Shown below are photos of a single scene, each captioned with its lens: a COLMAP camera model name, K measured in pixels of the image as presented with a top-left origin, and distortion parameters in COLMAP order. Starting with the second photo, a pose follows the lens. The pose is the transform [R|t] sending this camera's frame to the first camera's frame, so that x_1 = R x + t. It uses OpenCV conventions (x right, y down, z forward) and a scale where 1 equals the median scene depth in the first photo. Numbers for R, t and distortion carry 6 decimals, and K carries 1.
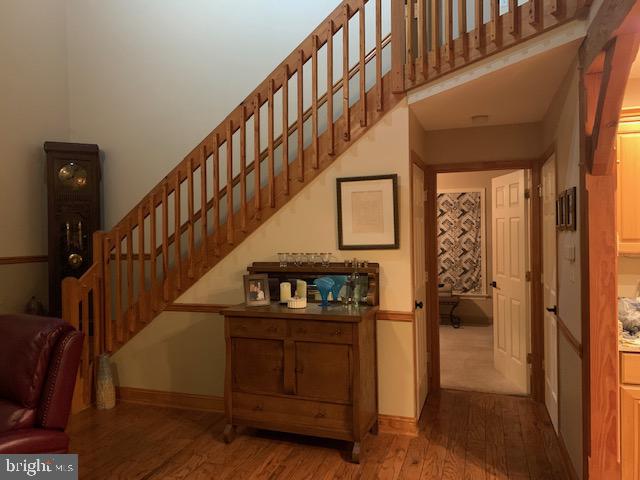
lens RADIAL K [[486.6, 0, 318.5], [0, 486.6, 239.5], [0, 0, 1]] dist [0.059187, -0.079705]
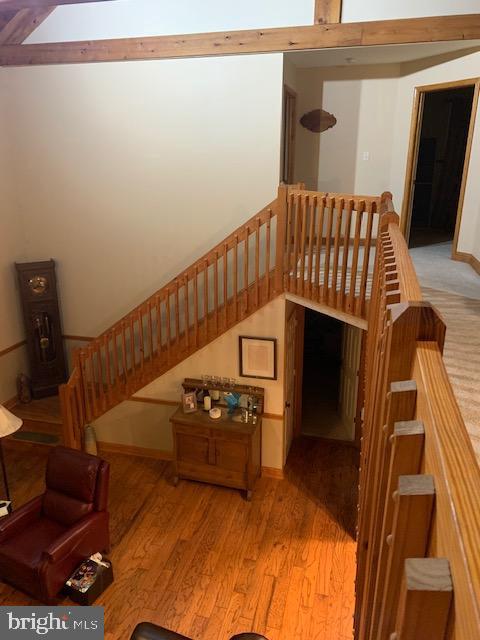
lens RADIAL K [[486.6, 0, 240.0], [0, 486.6, 322.3], [0, 0, 1]] dist [0.059187, -0.079705]
pose [[0.997711, -0.007705, 0.067183, -0.065910], [-0.012161, 0.956848, 0.290334, -0.631033], [-0.066521, -0.290486, 0.954564, -0.495594]]
